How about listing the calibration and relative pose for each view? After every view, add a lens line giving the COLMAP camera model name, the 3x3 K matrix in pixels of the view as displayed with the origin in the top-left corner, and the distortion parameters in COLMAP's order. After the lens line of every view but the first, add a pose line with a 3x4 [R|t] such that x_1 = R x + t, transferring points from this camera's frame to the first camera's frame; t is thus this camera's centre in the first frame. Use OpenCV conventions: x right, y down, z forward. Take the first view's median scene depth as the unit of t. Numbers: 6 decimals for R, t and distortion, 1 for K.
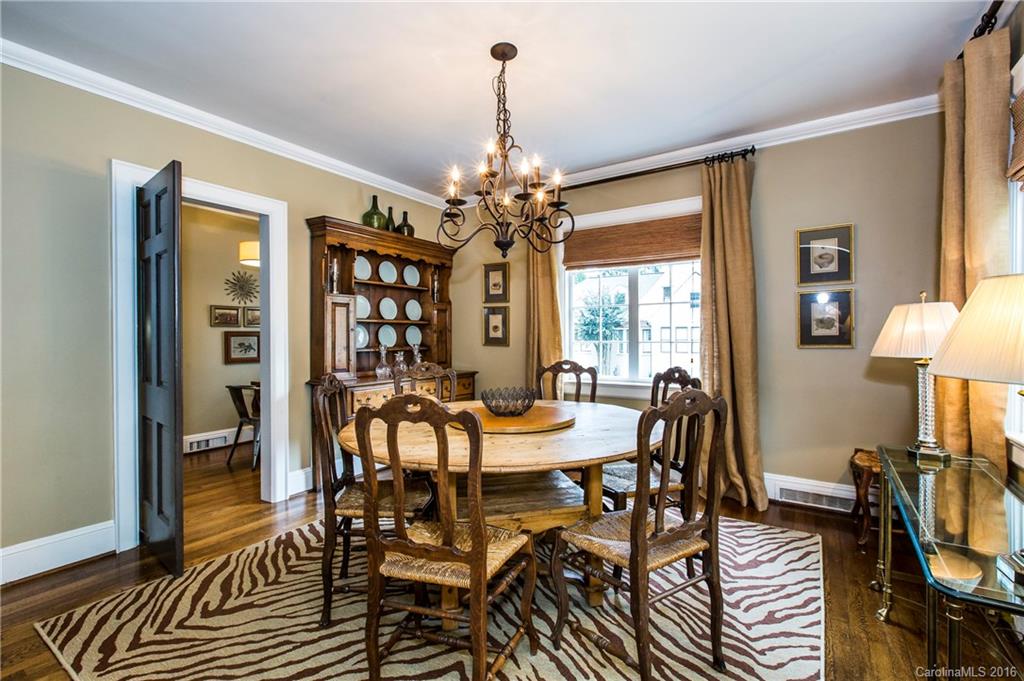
lens RADIAL K [[467.7, 0, 509.6], [0, 467.7, 340.2], [0, 0, 1]] dist [-0.008673, -0.000020]
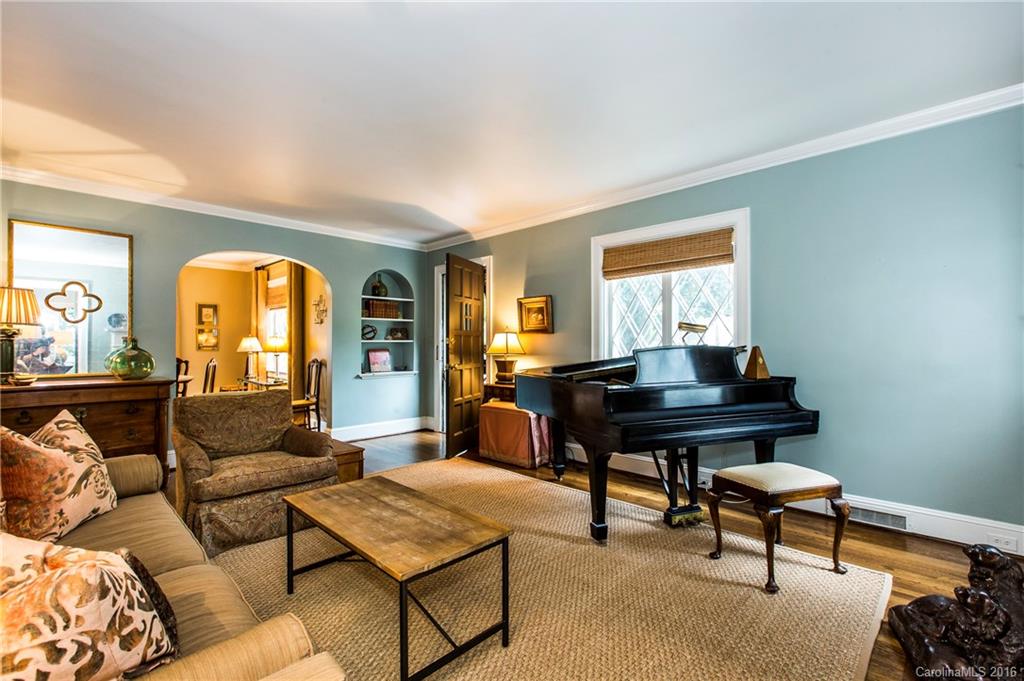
lens RADIAL K [[467.7, 0, 505.9], [0, 467.7, 338.9], [0, 0, 1]] dist [-0.008673, -0.000020]
pose [[0.209772, 0.010714, 0.977692, -2.602940], [0.012454, 0.999830, -0.013629, 0.013832], [-0.977671, 0.015035, 0.209602, -1.999641]]
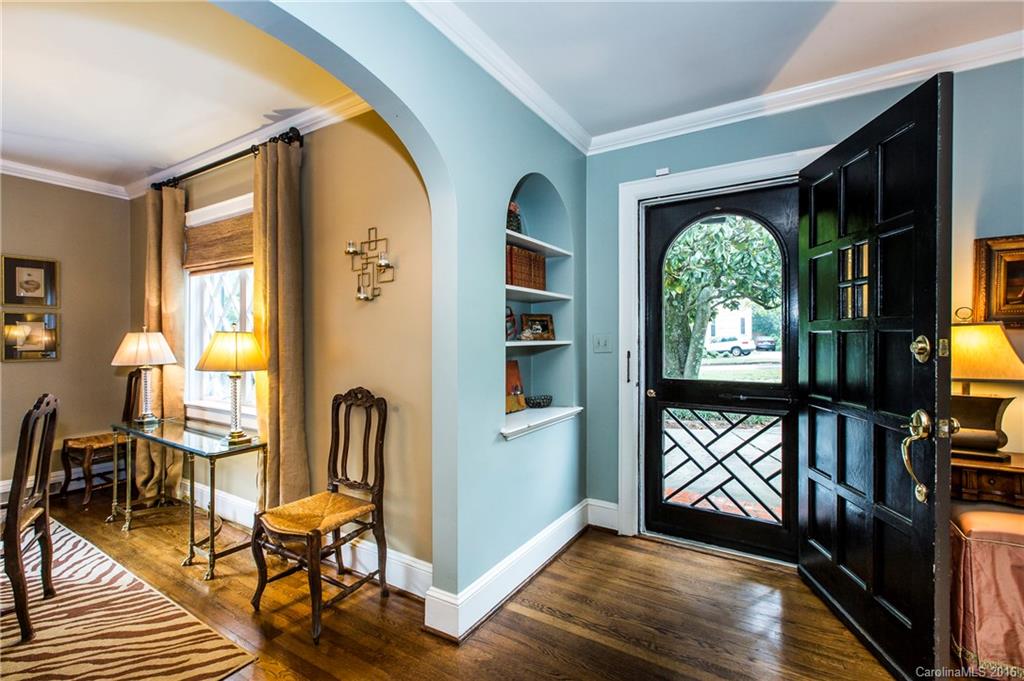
lens RADIAL K [[467.7, 0, 520.6], [0, 467.7, 344.1], [0, 0, 1]] dist [-0.008673, -0.000020]
pose [[-0.028452, -0.002064, 0.999593, -0.916485], [0.009043, 0.999956, 0.002322, -0.030582], [-0.999554, 0.009106, -0.028432, -0.346106]]
